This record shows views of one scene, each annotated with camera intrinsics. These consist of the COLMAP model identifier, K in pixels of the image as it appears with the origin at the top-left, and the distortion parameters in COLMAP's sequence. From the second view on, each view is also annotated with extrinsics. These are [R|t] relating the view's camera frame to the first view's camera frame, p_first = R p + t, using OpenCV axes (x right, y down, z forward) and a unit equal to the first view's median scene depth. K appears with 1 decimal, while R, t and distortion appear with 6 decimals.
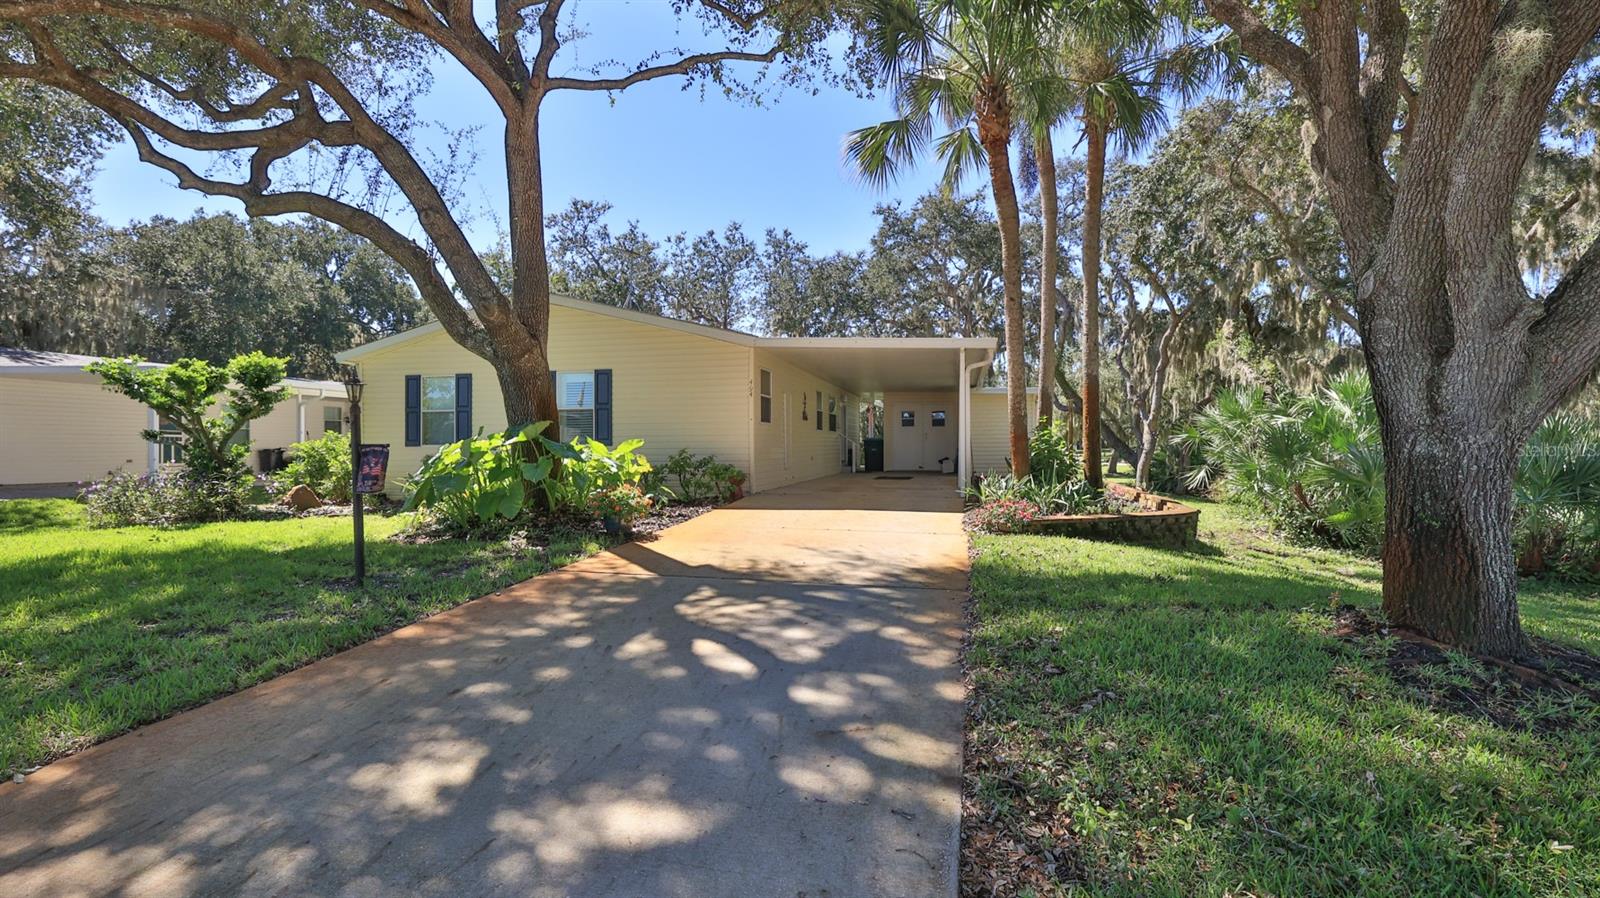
lens RADIAL K [[705.7, 0, 810.4], [0, 705.7, 453.7], [0, 0, 1]] dist [-0.004164, 0.000248]
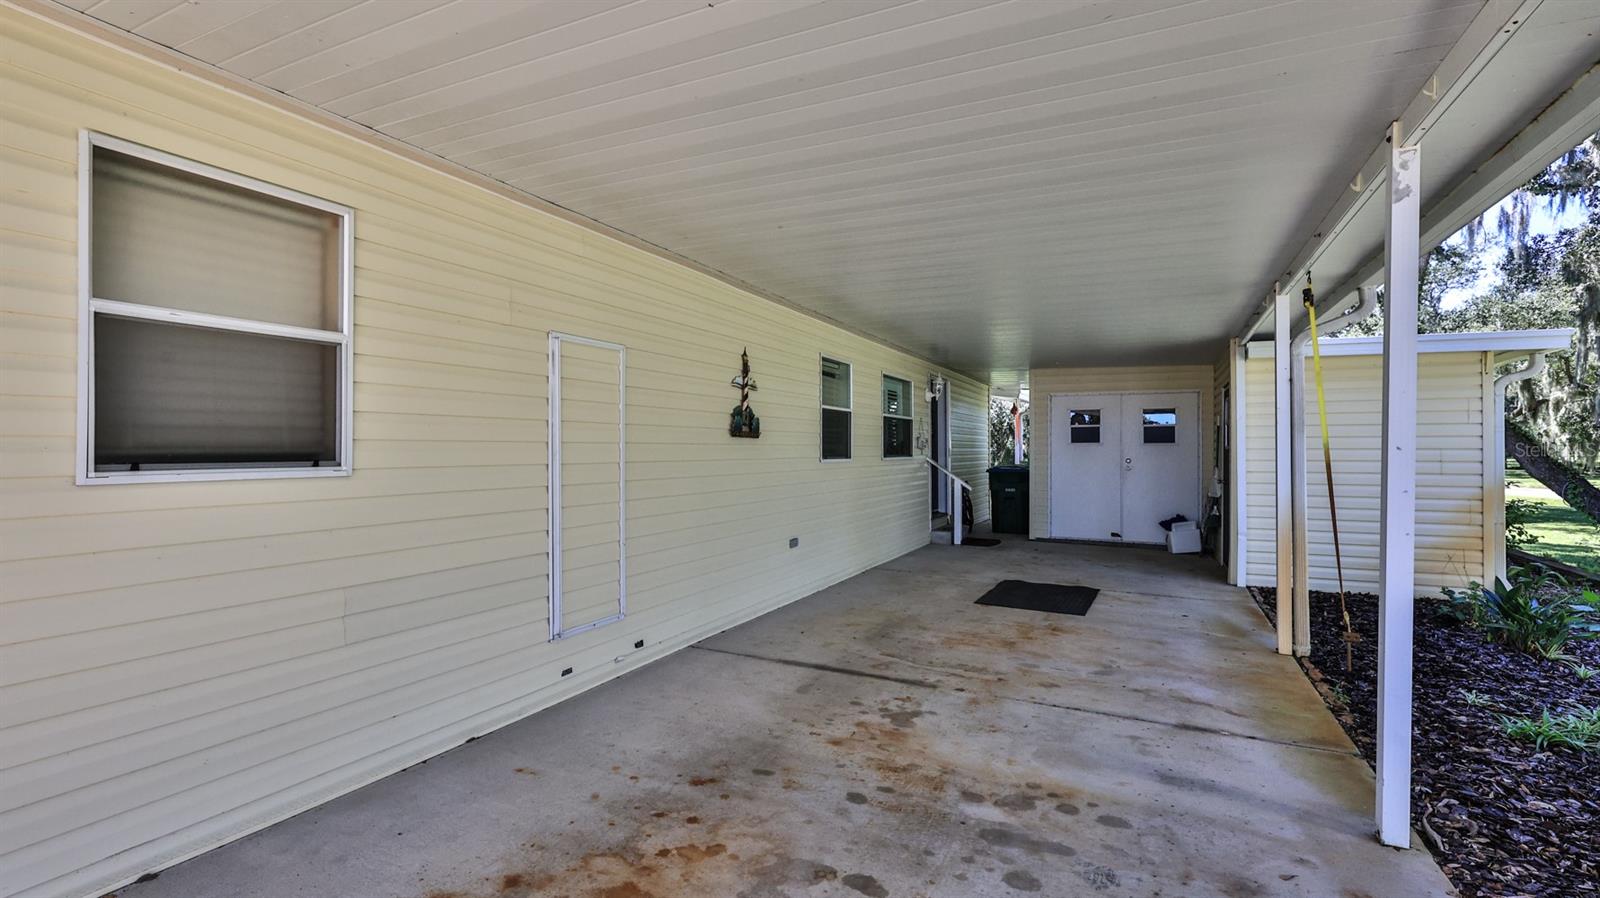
lens RADIAL K [[705.7, 0, 799.4], [0, 705.7, 445.9], [0, 0, 1]] dist [-0.004164, 0.000248]
pose [[0.969221, 0.003196, -0.246172, 0.077654], [-0.006838, 0.999879, -0.013941, -0.031658], [0.246098, 0.015195, 0.969126, 0.556764]]
